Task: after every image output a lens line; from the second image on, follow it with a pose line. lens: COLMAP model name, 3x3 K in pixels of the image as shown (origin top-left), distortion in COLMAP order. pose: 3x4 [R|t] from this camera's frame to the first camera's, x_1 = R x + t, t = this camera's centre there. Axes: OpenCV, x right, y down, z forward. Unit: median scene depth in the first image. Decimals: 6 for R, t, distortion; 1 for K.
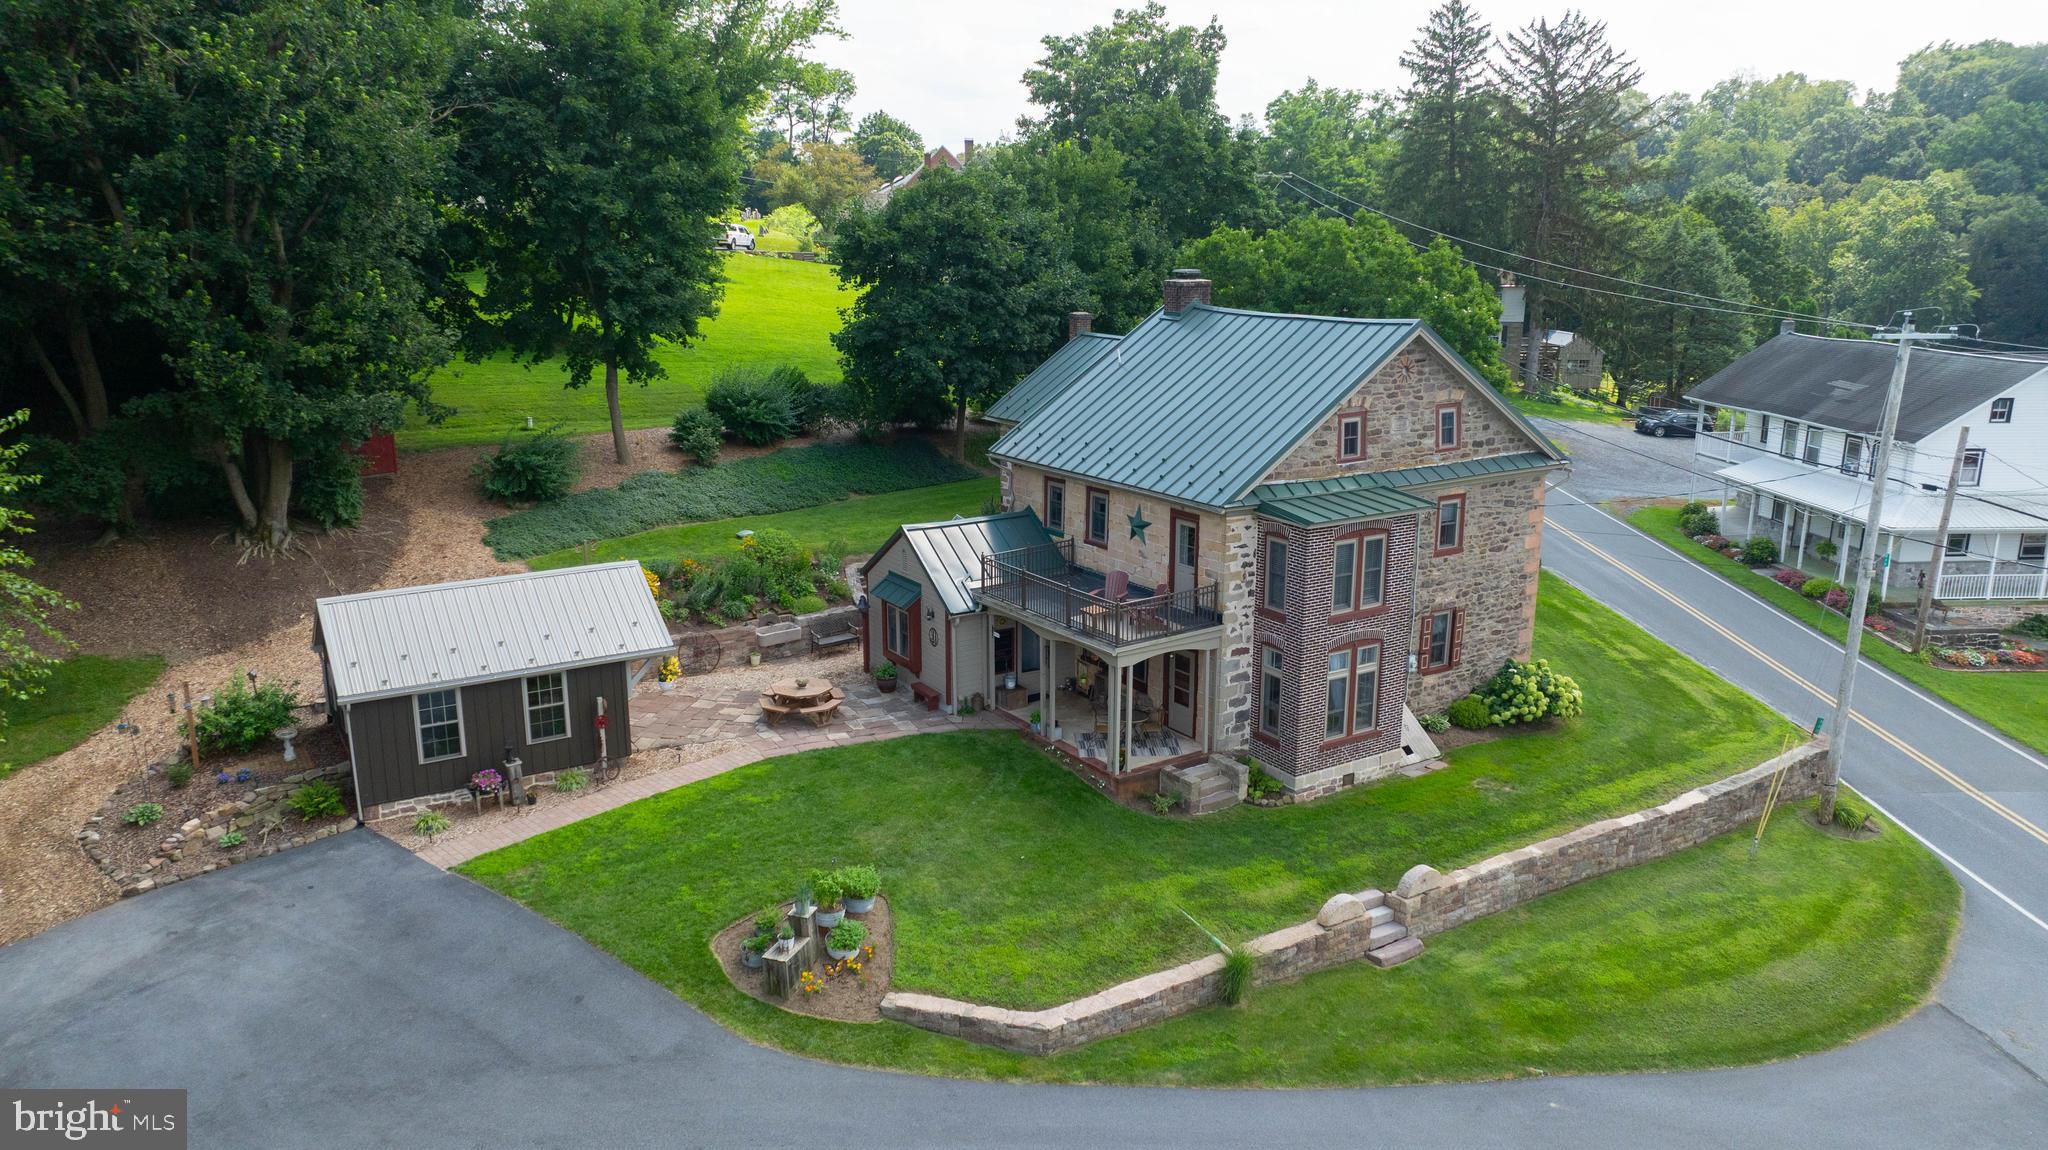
lens RADIAL K [[1430.7, 0, 1029.7], [0, 1430.7, 579.1], [0, 0, 1]] dist [-0.018312, 0.003197]
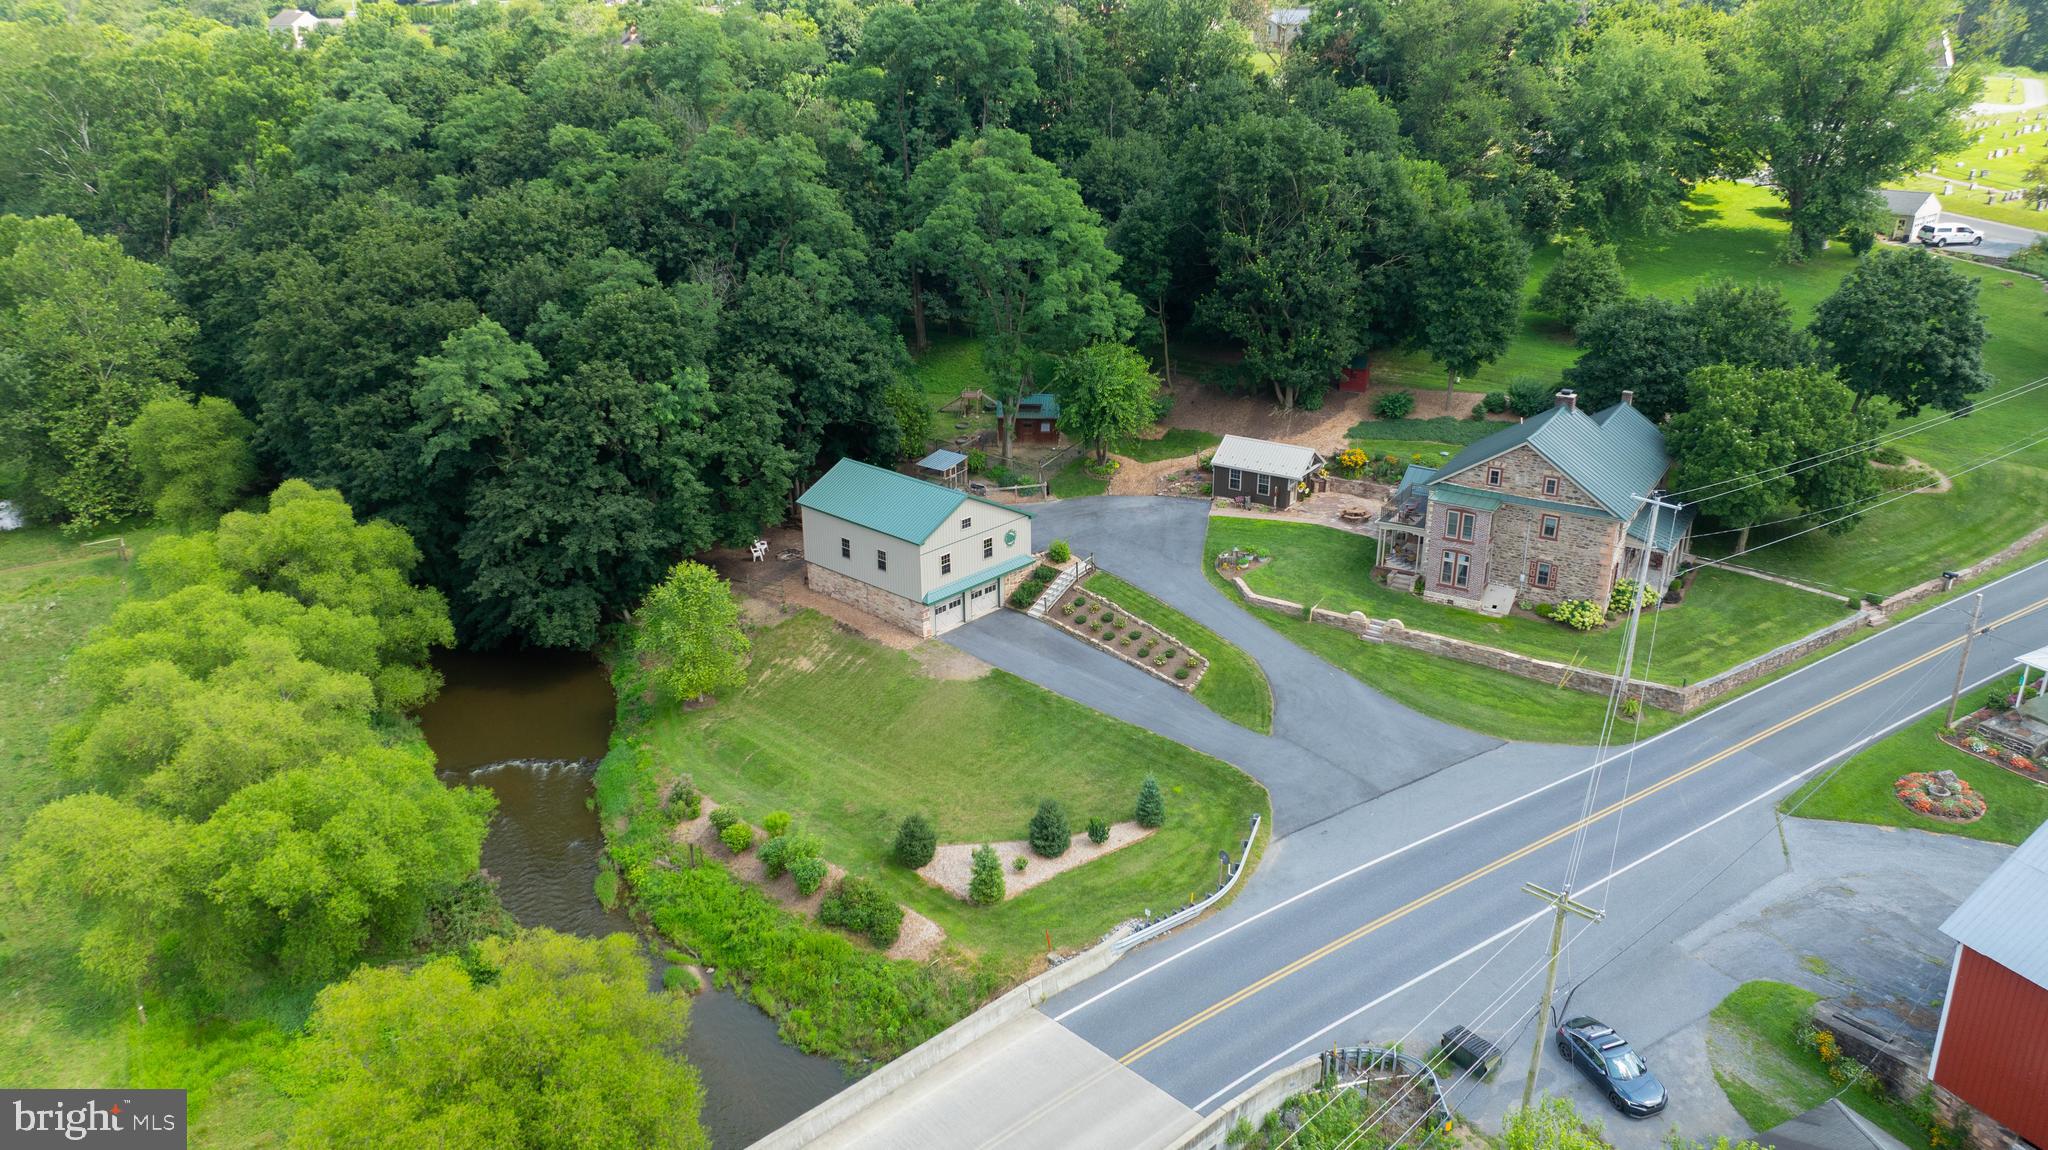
lens RADIAL K [[1430.7, 0, 1029.7], [0, 1430.7, 579.1], [0, 0, 1]] dist [-0.018312, 0.003197]
pose [[0.412576, 0.340304, -0.844970, 2.084302], [-0.208420, 0.938256, 0.276109, -0.456207], [0.886759, 0.062192, 0.458028, -0.872316]]
